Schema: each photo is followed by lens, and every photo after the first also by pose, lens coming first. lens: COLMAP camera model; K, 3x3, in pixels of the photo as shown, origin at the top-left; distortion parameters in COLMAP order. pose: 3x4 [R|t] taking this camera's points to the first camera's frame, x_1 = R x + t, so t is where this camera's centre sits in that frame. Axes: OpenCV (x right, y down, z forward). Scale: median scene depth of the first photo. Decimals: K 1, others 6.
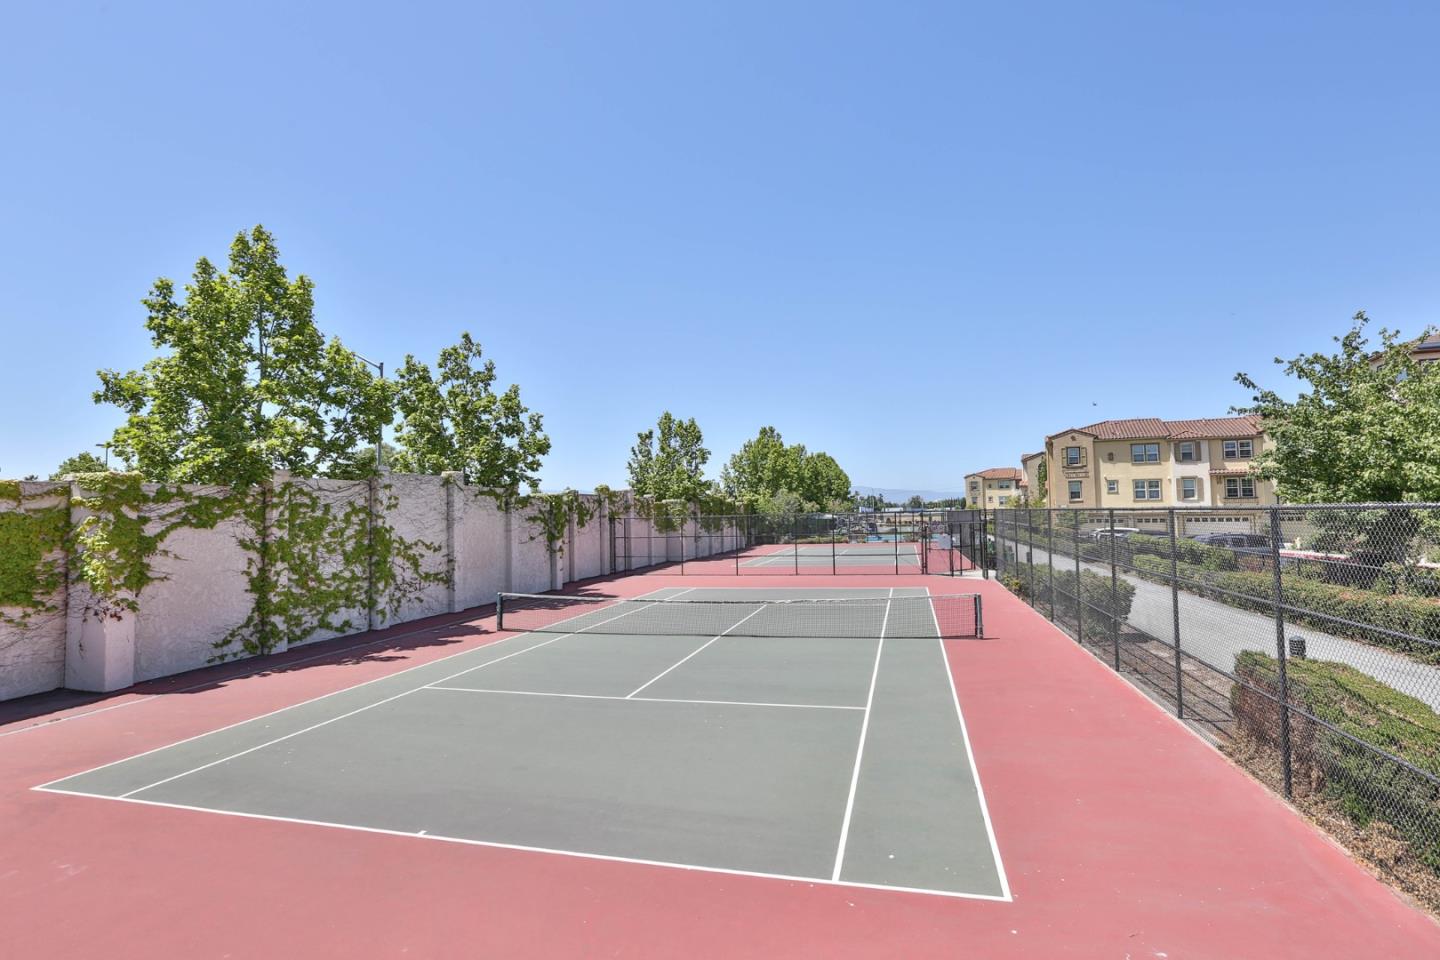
lens RADIAL K [[697.8, 0, 724.5], [0, 697.8, 473.7], [0, 0, 1]] dist [-0.063486, 0.023469]
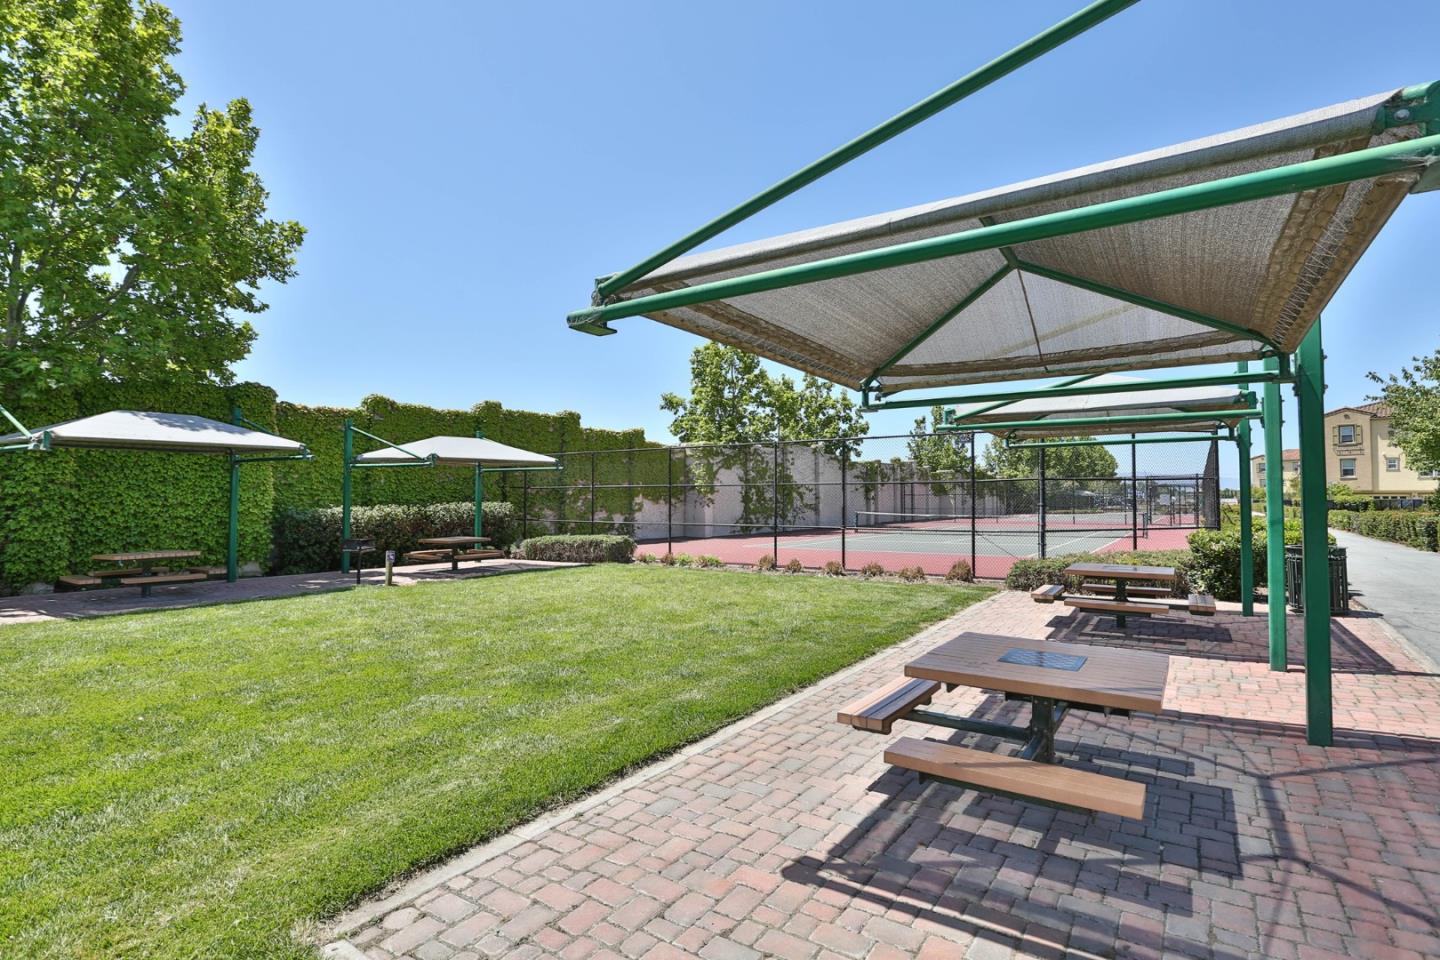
lens RADIAL K [[697.8, 0, 724.5], [0, 697.8, 473.7], [0, 0, 1]] dist [-0.063486, 0.023469]
pose [[0.936715, 0.008574, -0.349989, -0.012372], [-0.000686, 0.999743, 0.022654, 0.024281], [0.350093, -0.020980, 0.936480, -0.559538]]
